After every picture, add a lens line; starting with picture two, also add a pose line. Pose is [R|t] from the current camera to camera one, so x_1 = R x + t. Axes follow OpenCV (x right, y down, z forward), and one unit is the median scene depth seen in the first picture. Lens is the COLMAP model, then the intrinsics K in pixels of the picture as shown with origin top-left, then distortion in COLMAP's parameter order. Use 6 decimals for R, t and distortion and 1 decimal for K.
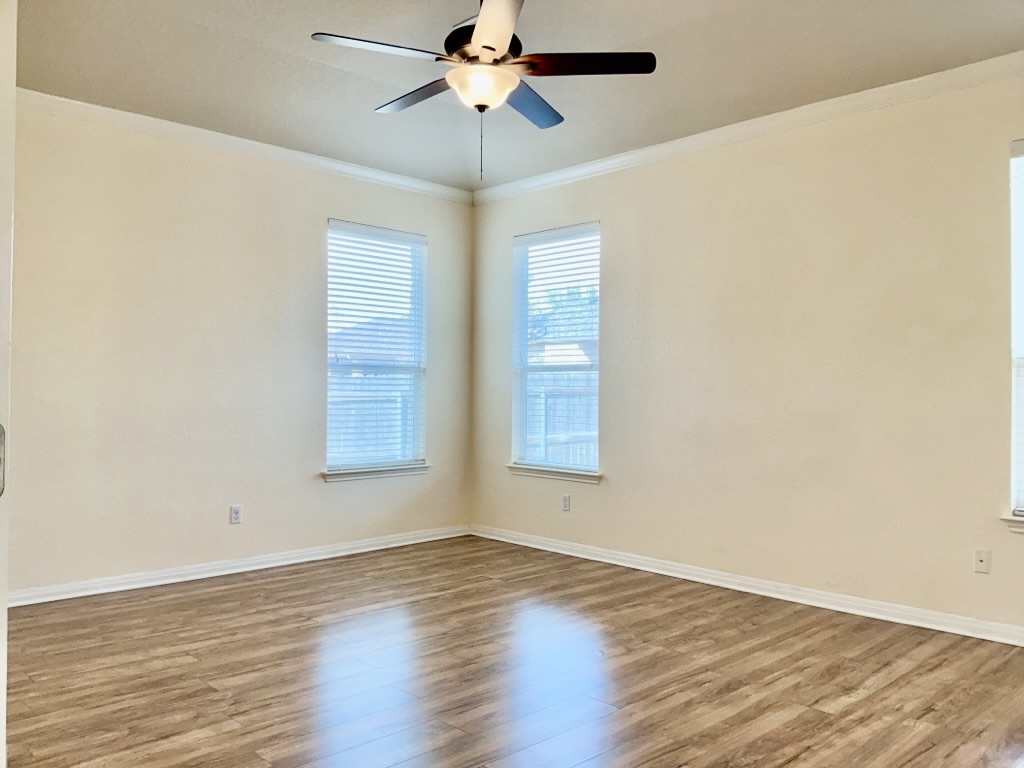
lens RADIAL K [[818.7, 0, 510.4], [0, 818.7, 388.7], [0, 0, 1]] dist [0.089552, -0.140457]
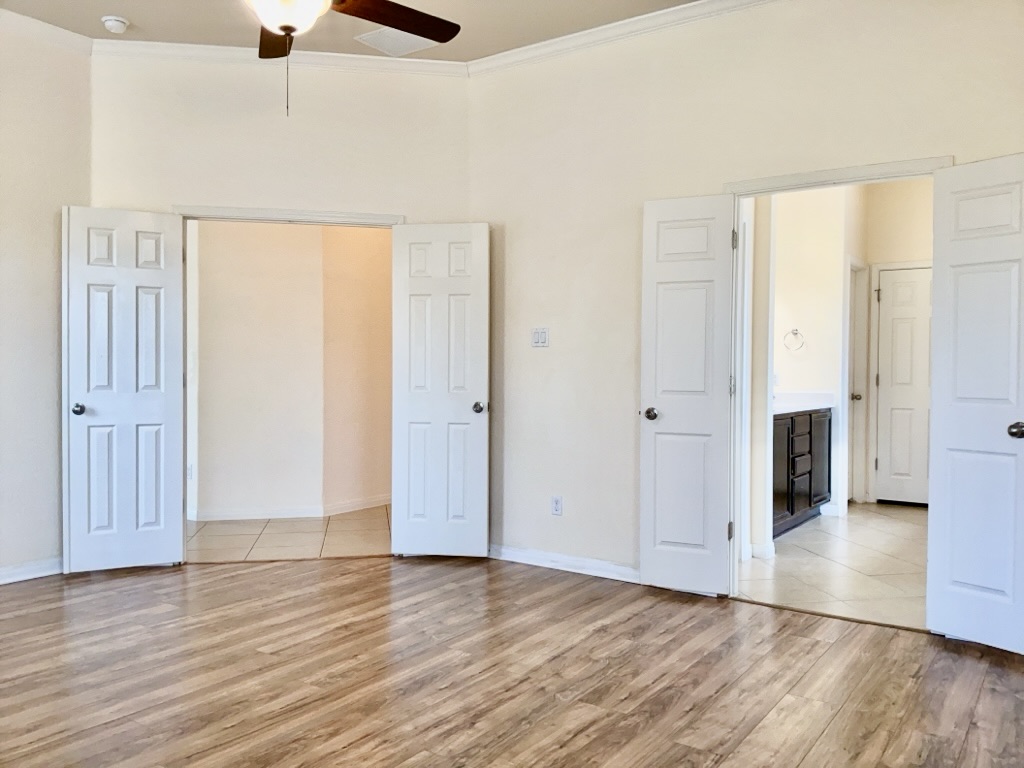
lens RADIAL K [[818.7, 0, 511.9], [0, 818.7, 384.2], [0, 0, 1]] dist [0.089552, -0.140457]
pose [[-0.982469, -0.006735, -0.186307, -0.111249], [-0.008087, 0.999946, 0.006494, 0.011868], [0.186253, 0.007887, -0.982470, 1.936299]]
